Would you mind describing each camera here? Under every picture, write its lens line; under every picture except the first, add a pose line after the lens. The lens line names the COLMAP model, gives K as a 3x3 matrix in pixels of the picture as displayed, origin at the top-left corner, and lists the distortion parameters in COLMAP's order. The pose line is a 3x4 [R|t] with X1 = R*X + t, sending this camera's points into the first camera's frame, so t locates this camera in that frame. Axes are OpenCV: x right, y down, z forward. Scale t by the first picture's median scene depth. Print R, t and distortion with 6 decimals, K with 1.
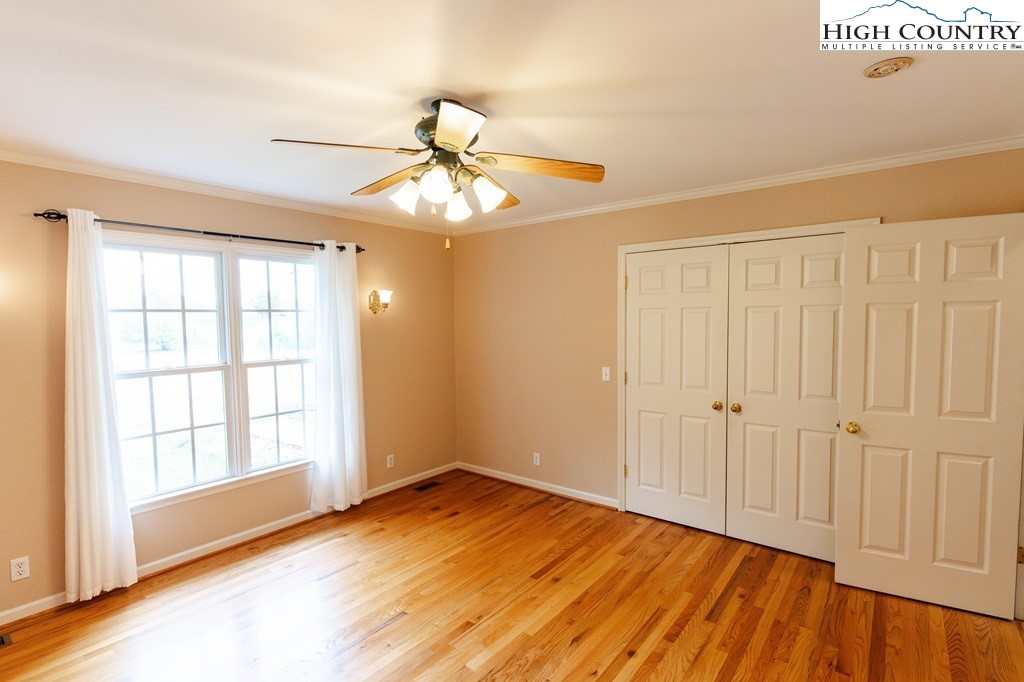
lens RADIAL K [[498.0, 0, 505.4], [0, 498.0, 345.2], [0, 0, 1]] dist [0.005718, 0.000096]
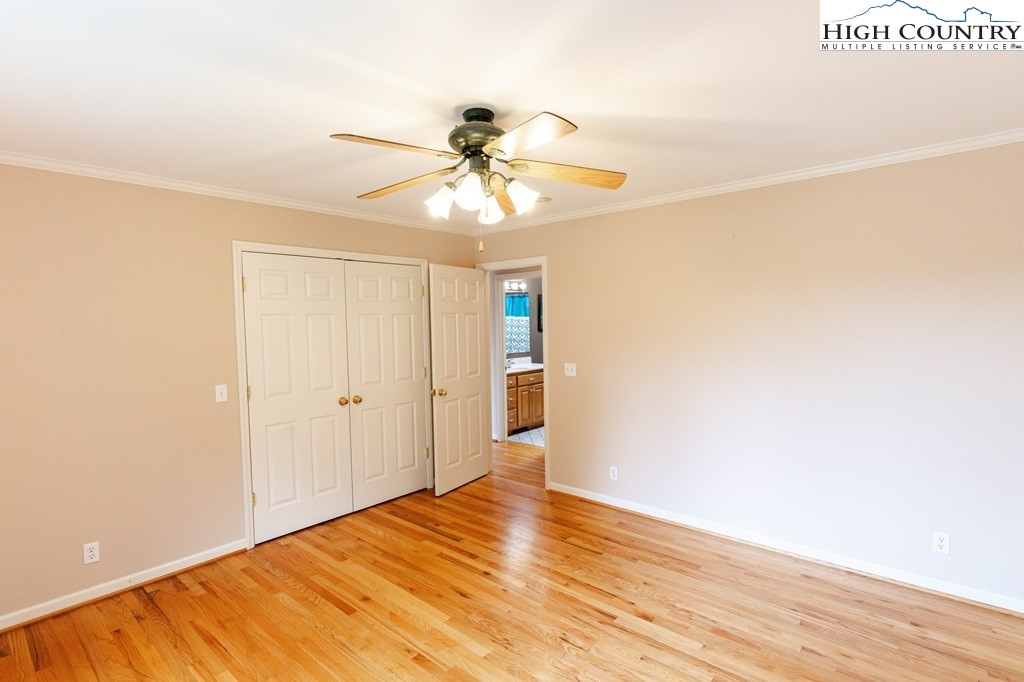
lens RADIAL K [[498.0, 0, 537.9], [0, 498.0, 344.9], [0, 0, 1]] dist [0.005718, 0.000096]
pose [[0.011917, -0.039002, 0.999168, -0.708440], [0.067547, 0.996988, 0.038111, -0.020101], [-0.997645, 0.067036, 0.014516, 0.543511]]
